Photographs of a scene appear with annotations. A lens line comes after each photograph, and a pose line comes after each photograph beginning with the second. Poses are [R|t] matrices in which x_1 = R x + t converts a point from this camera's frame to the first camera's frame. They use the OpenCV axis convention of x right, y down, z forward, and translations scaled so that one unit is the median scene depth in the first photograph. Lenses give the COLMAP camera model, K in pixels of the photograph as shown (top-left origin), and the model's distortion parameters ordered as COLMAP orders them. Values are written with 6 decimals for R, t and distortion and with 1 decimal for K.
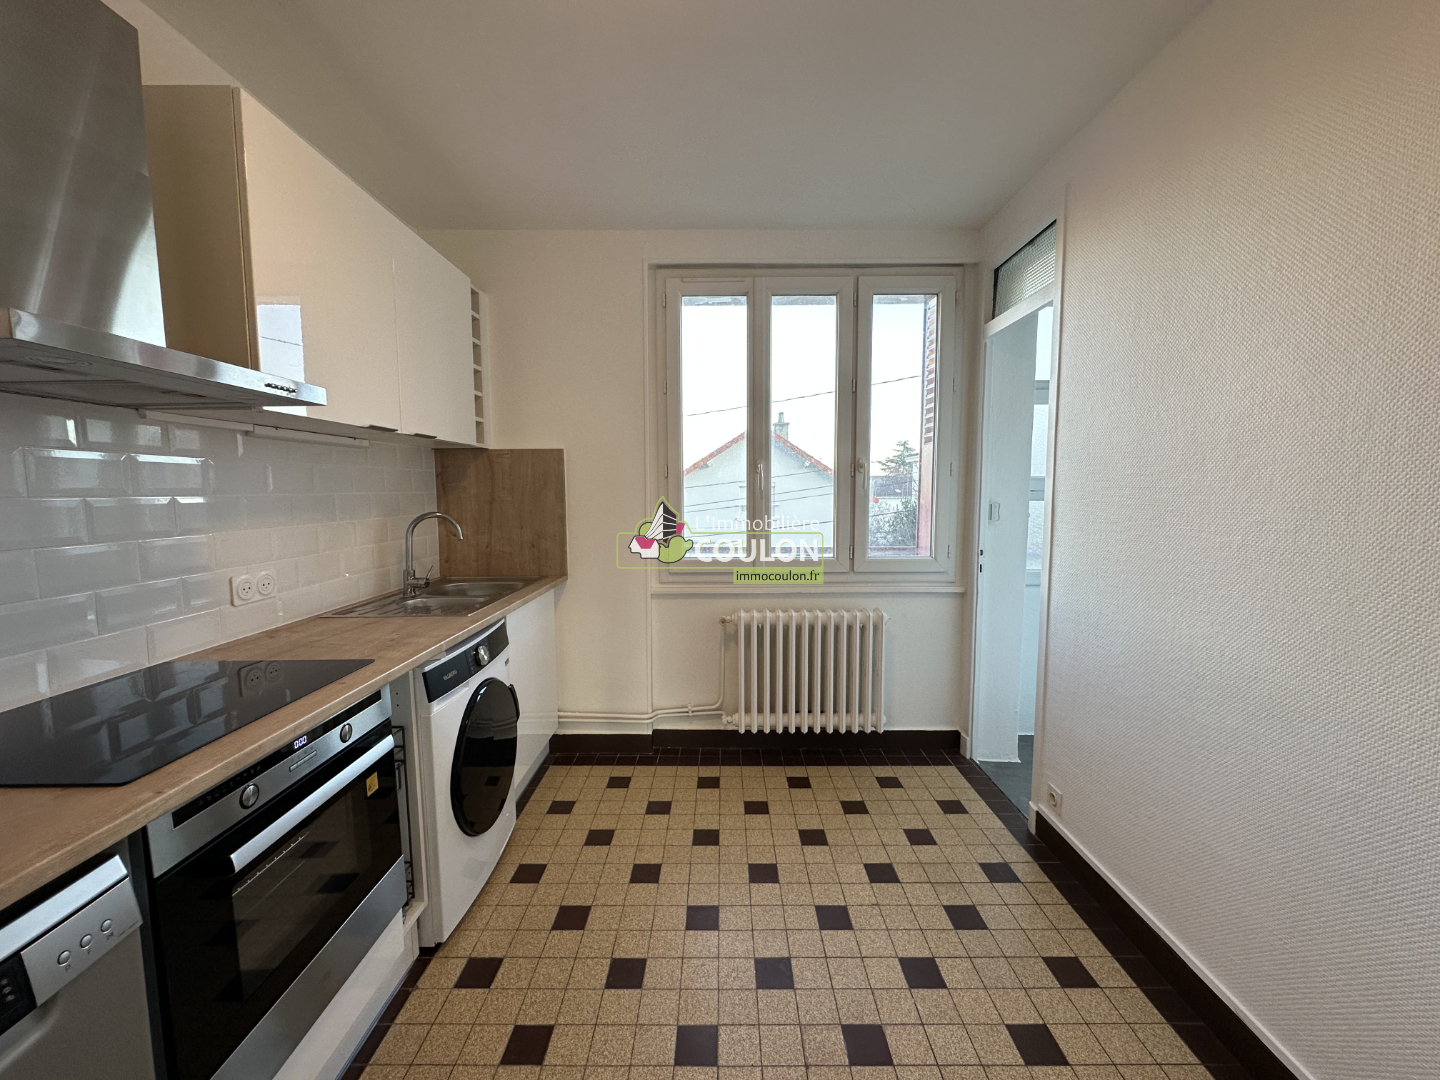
lens RADIAL K [[573.0, 0, 723.3], [0, 573.0, 538.7], [0, 0, 1]] dist [-0.003846, 0.000657]
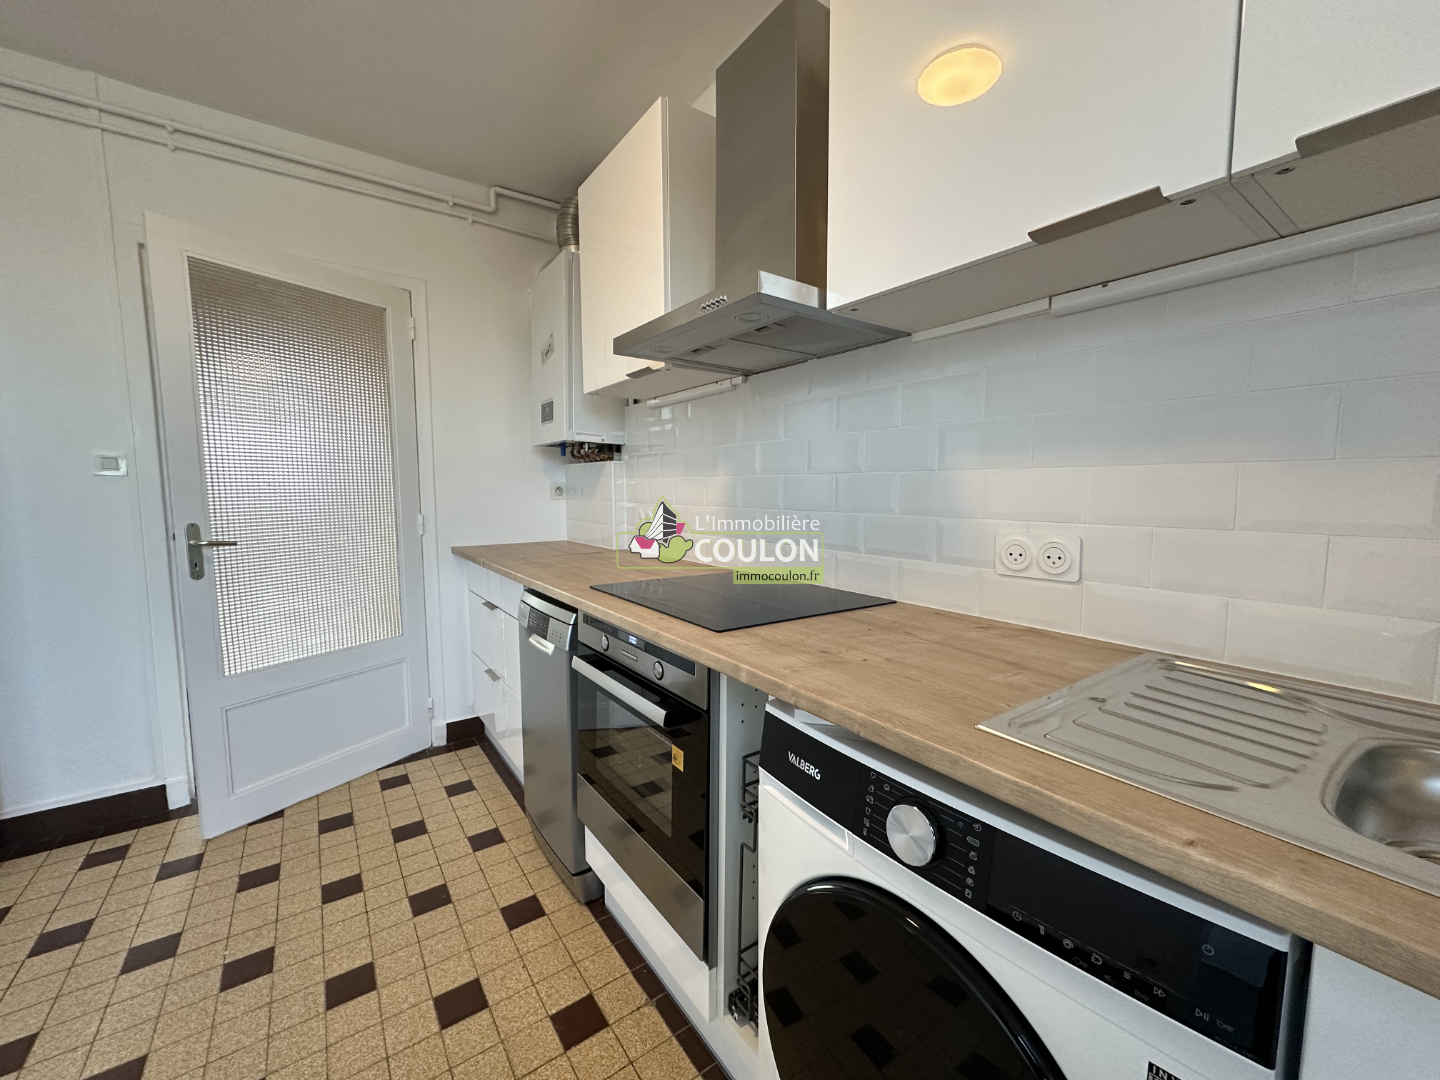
lens RADIAL K [[573.0, 0, 718.3], [0, 573.0, 541.1], [0, 0, 1]] dist [-0.003846, 0.000657]
pose [[-0.812232, 0.059885, -0.580253, -0.130044], [-0.047811, 0.984536, 0.168534, -0.021623], [0.581372, 0.164631, -0.796808, 1.127028]]
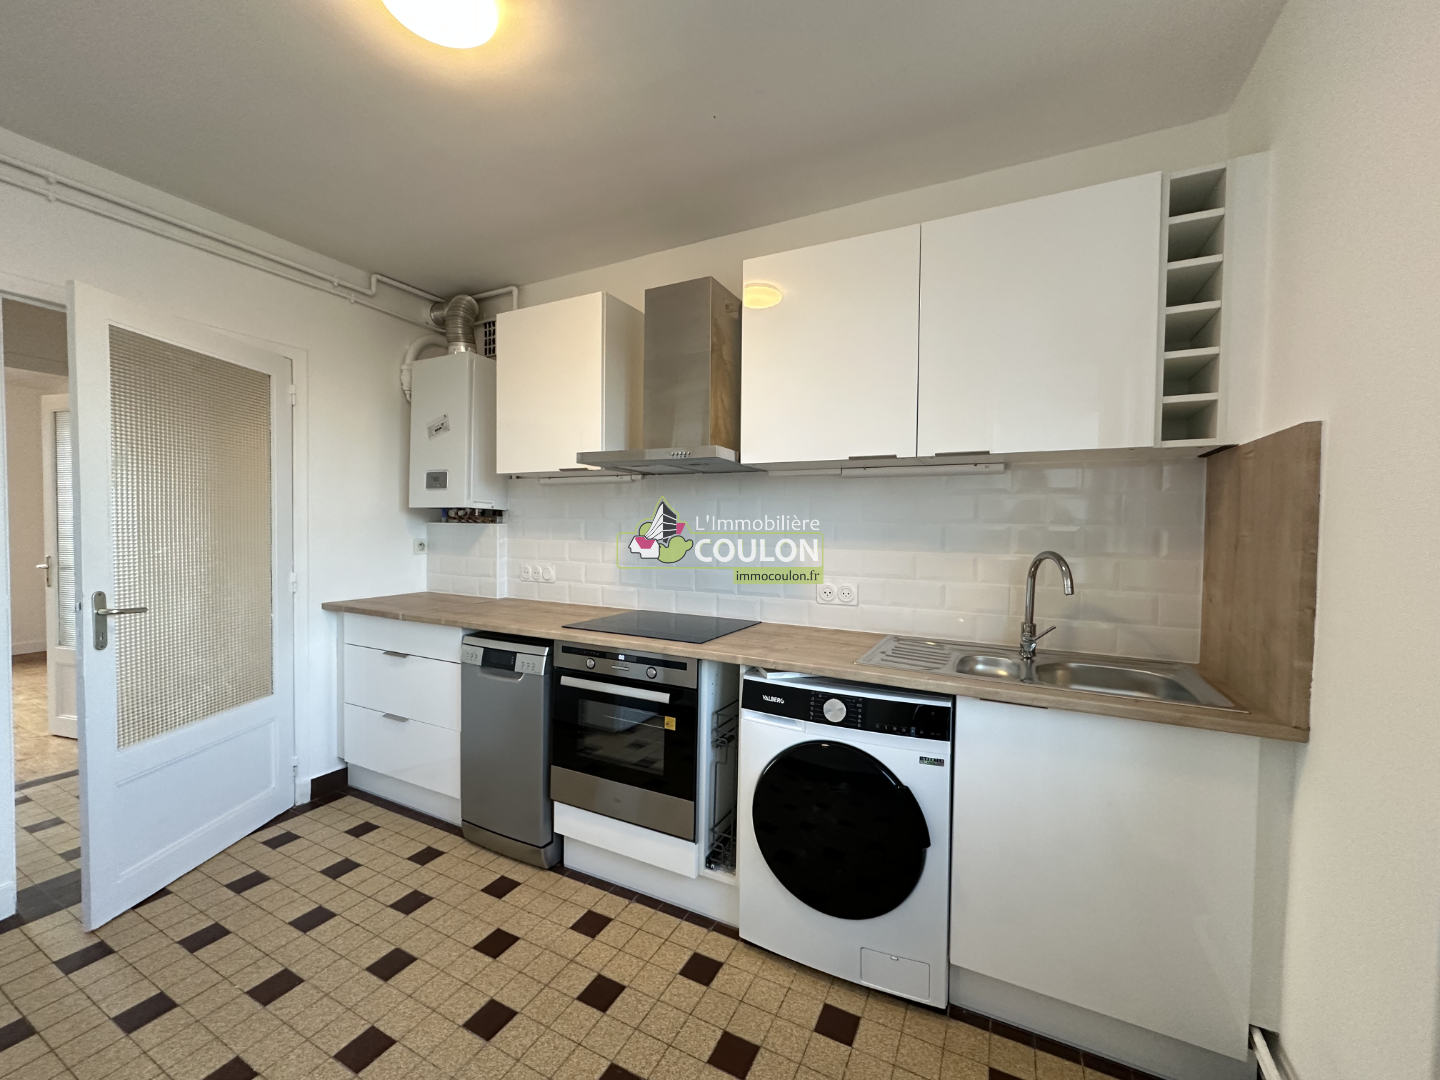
lens RADIAL K [[573.0, 0, 718.0], [0, 573.0, 541.9], [0, 0, 1]] dist [-0.003846, 0.000657]
pose [[-0.452369, 0.024415, -0.891497, 0.394899], [-0.091707, 0.993053, 0.073731, -0.088290], [0.887103, 0.115110, -0.446987, 1.146355]]
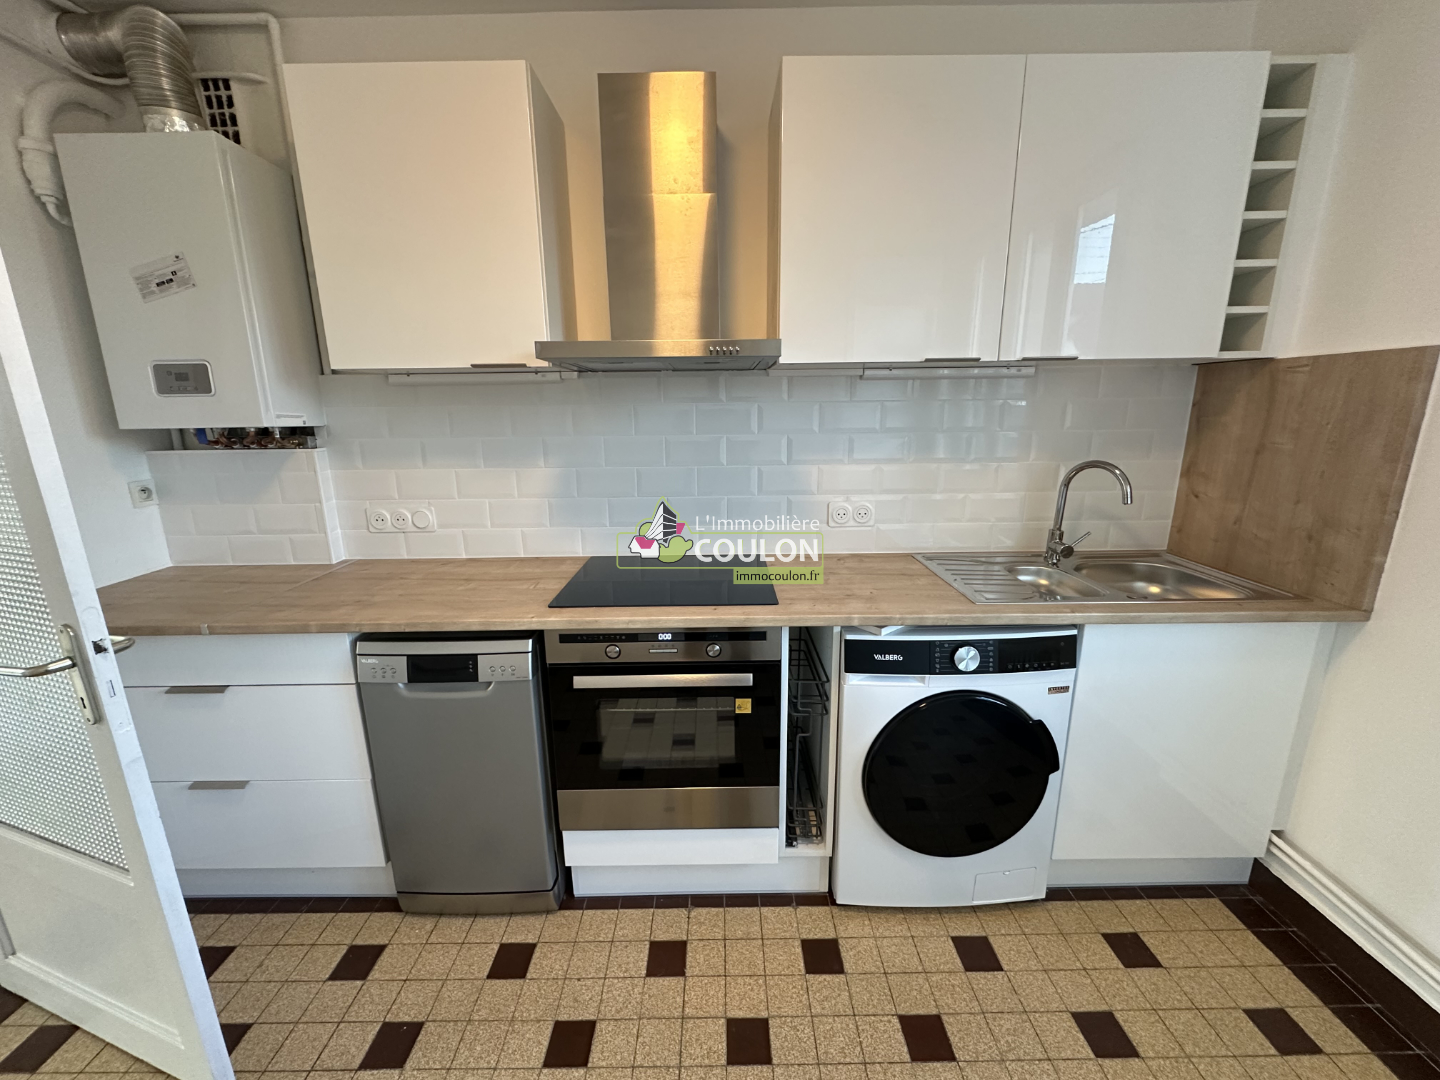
lens RADIAL K [[573.0, 0, 718.8], [0, 573.0, 542.6], [0, 0, 1]] dist [-0.003846, 0.000657]
pose [[0.002707, 0.236190, -0.971703, 0.272217], [-0.077392, 0.968842, 0.235279, -0.095725], [0.996997, 0.074565, 0.020902, 0.615710]]
